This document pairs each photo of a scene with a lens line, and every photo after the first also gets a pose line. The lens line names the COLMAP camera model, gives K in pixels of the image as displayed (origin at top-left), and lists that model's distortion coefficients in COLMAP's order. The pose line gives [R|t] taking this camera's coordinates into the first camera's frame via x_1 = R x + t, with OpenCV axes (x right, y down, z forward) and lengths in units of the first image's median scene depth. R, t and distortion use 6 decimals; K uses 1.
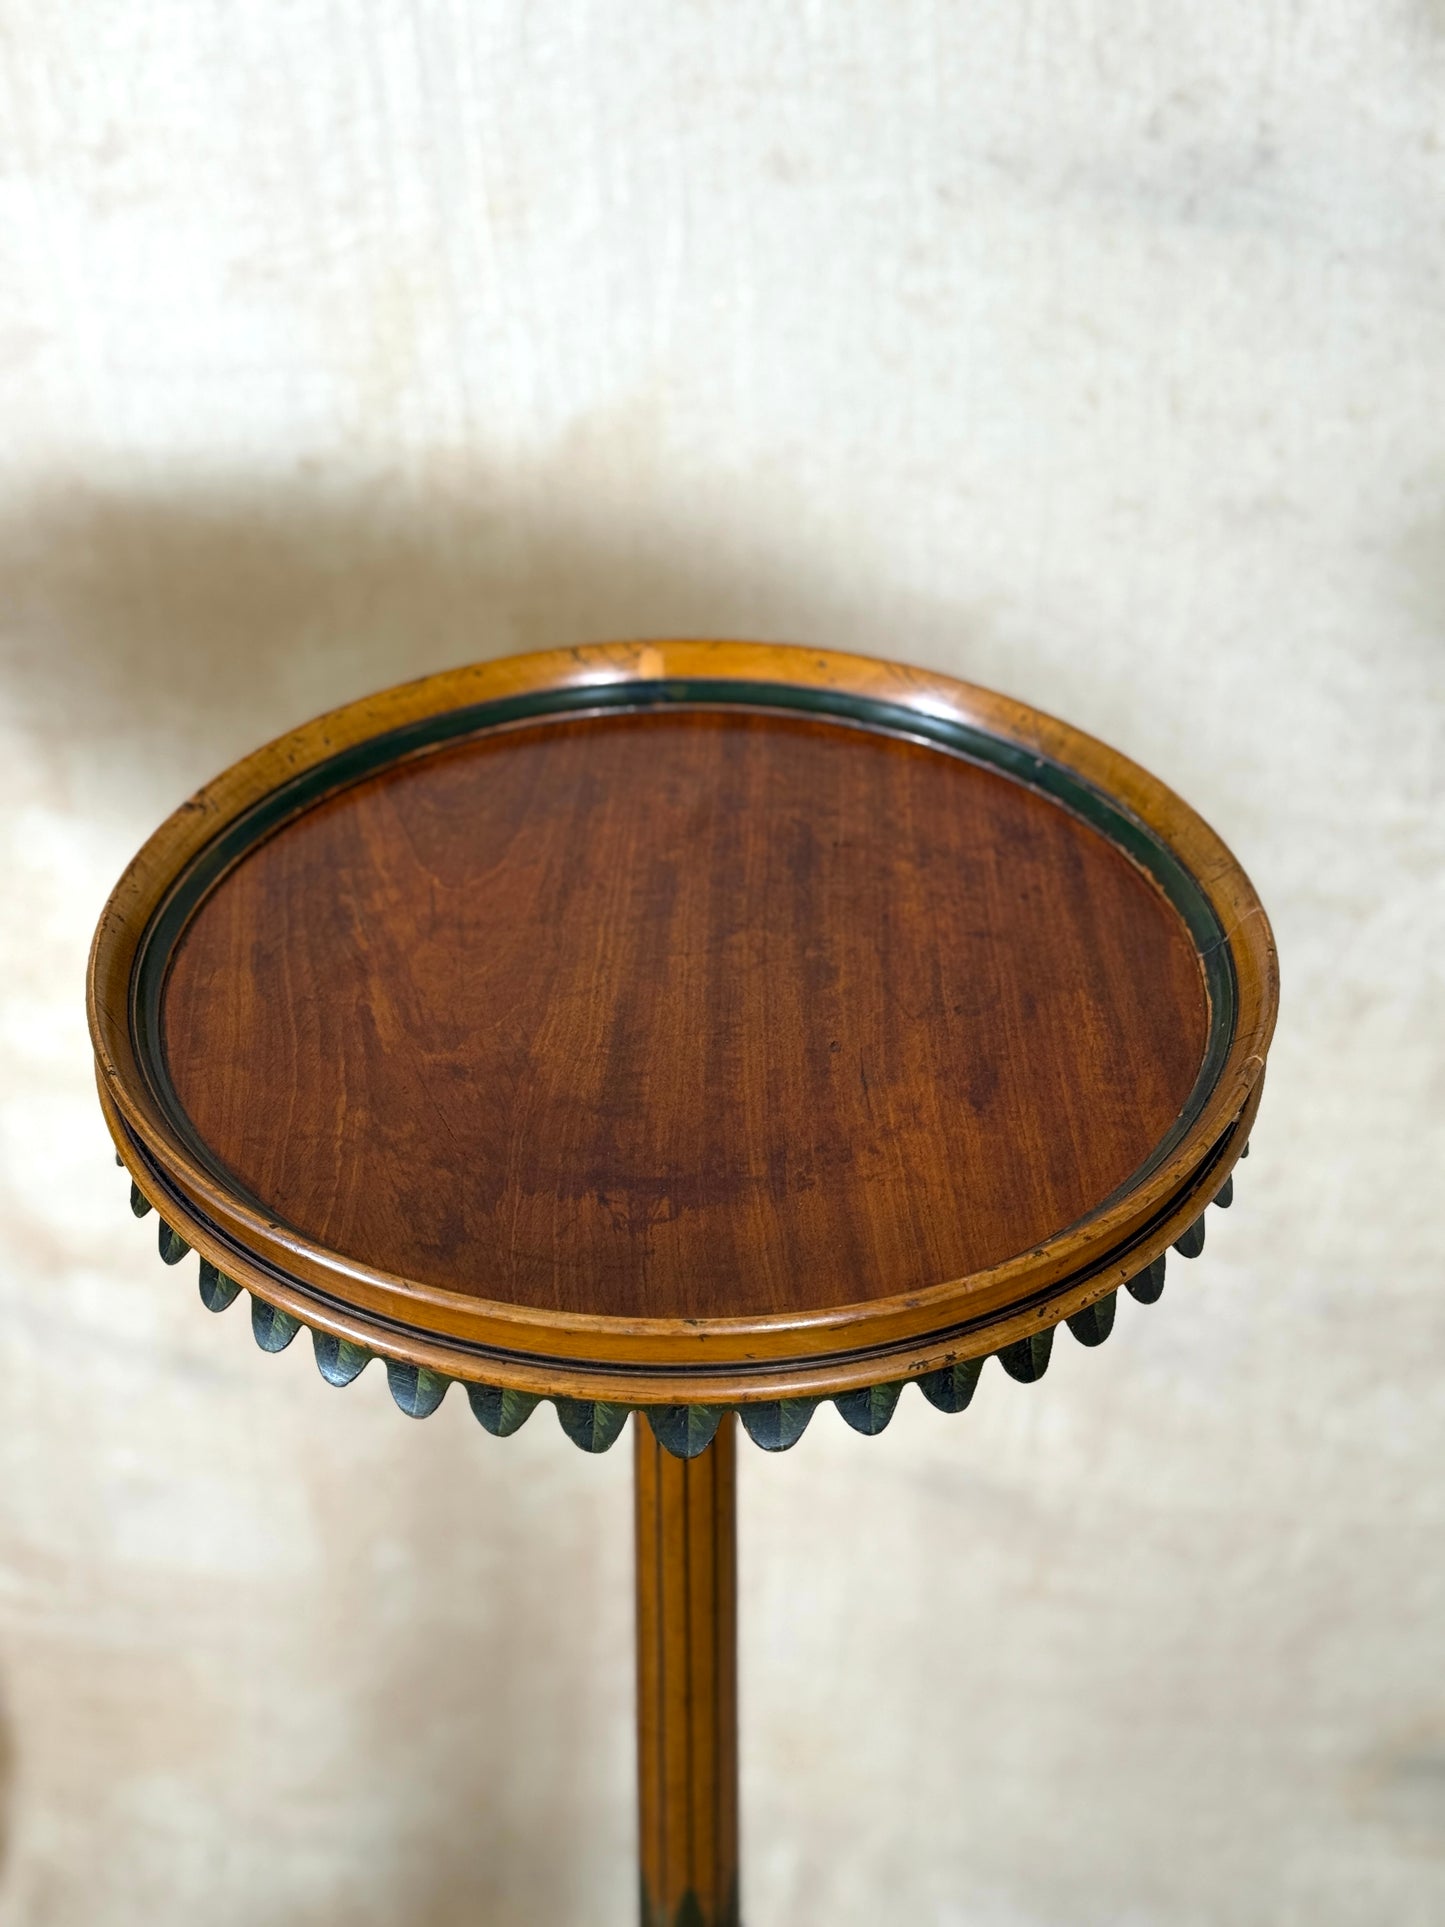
lens RADIAL K [[2713.8, 0, 723.5], [0, 2713.8, 957.3], [0, 0, 1]] dist [0.126275, 0.000000]
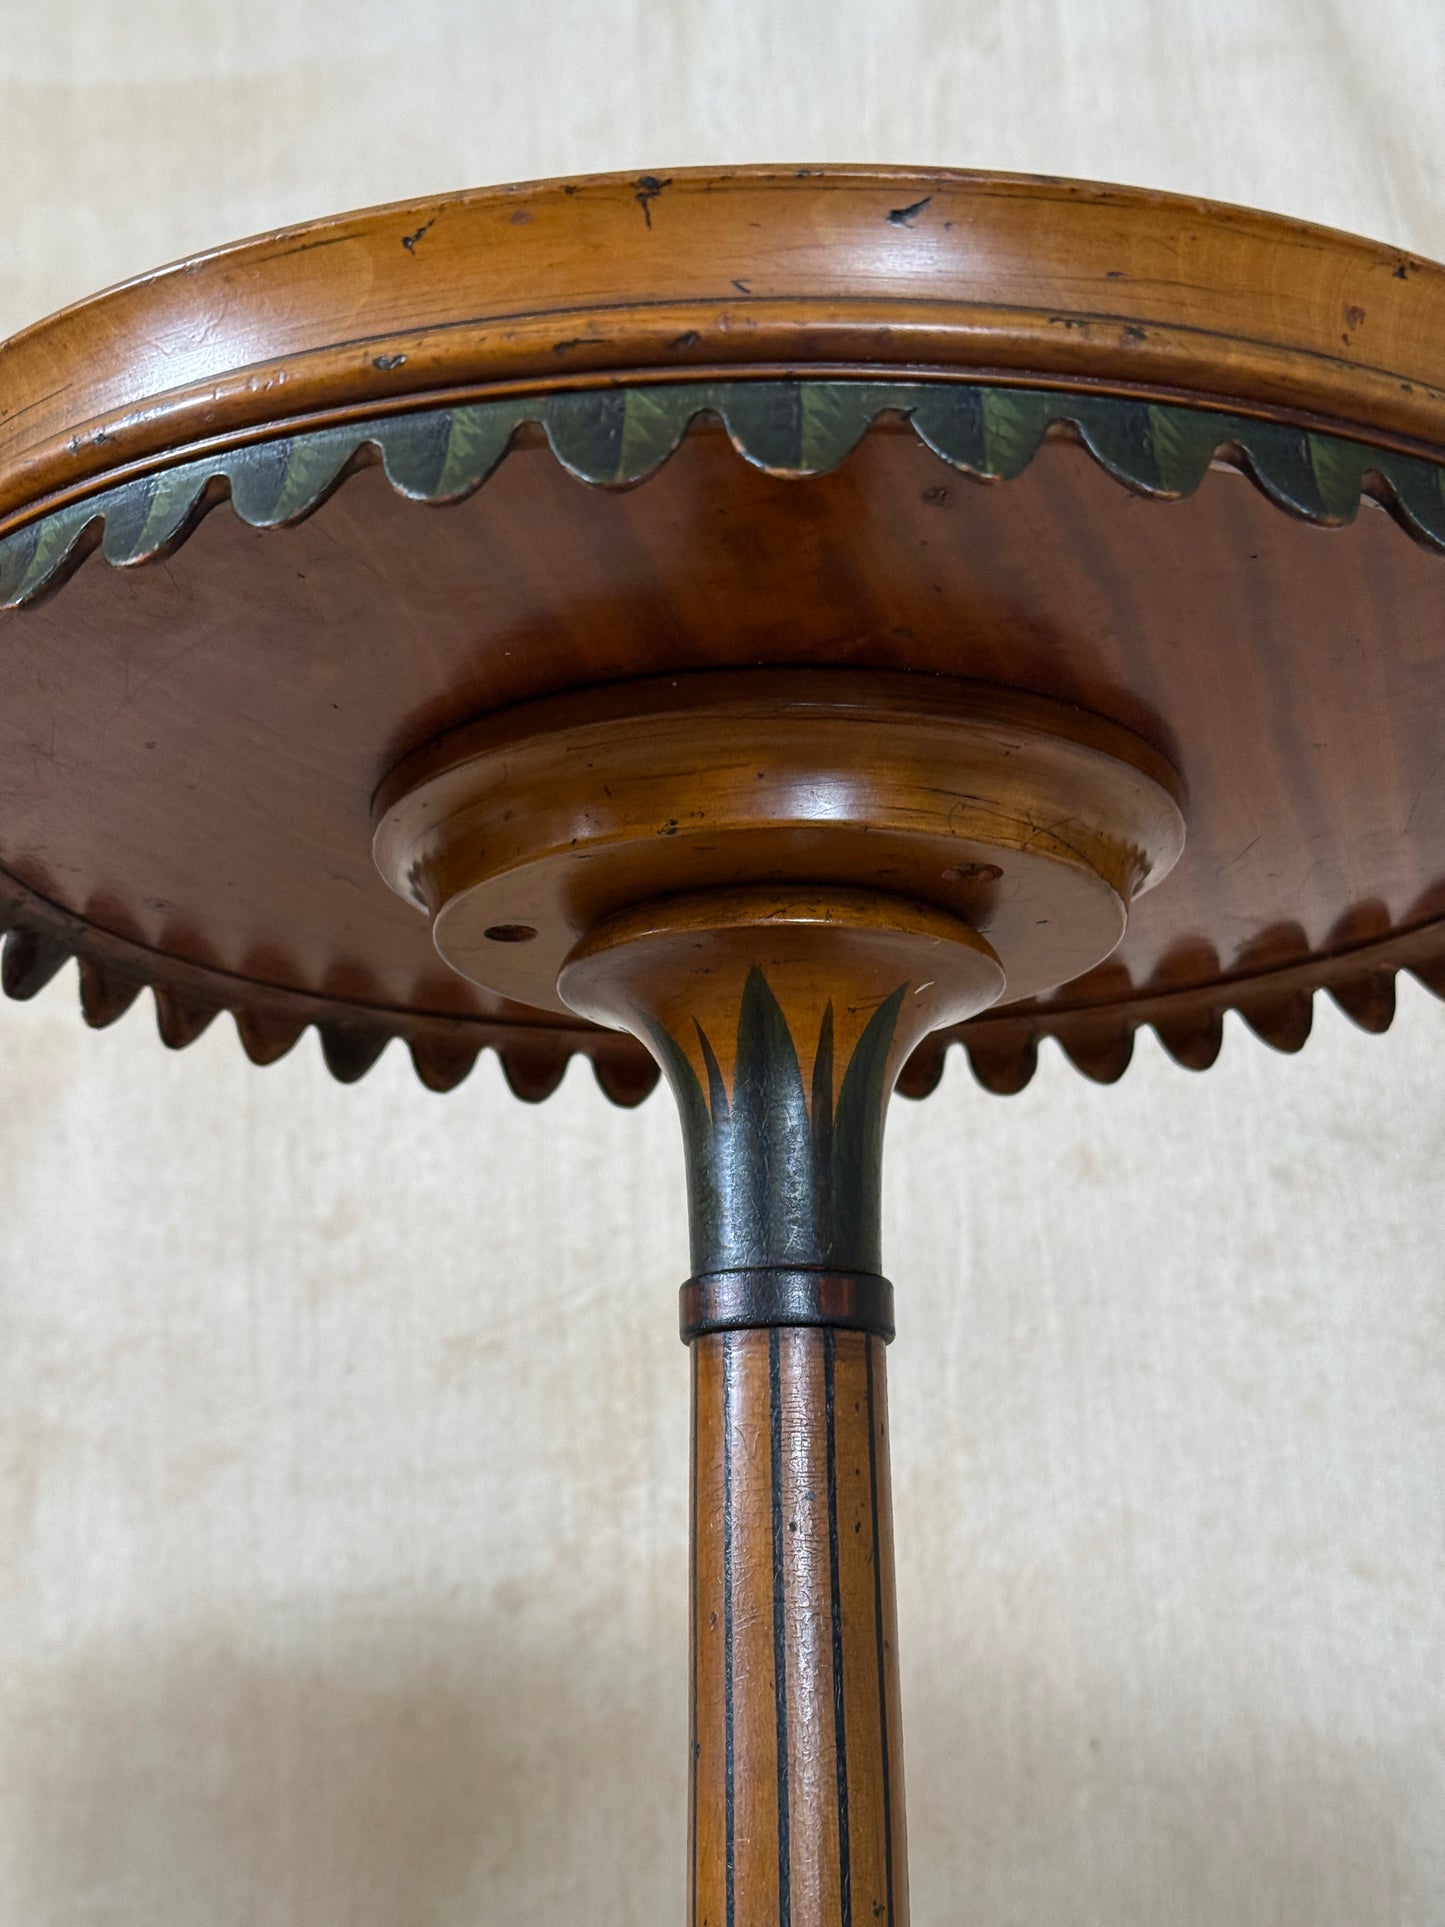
lens RADIAL K [[2713.8, 0, 733.3], [0, 2713.8, 992.6], [0, 0, 1]] dist [0.126275, 0.000000]
pose [[0.986710, -0.057002, -0.152168, 0.043807], [-0.086741, 0.607102, -0.789875, 0.351649], [0.137406, 0.792577, 0.594089, 0.430619]]
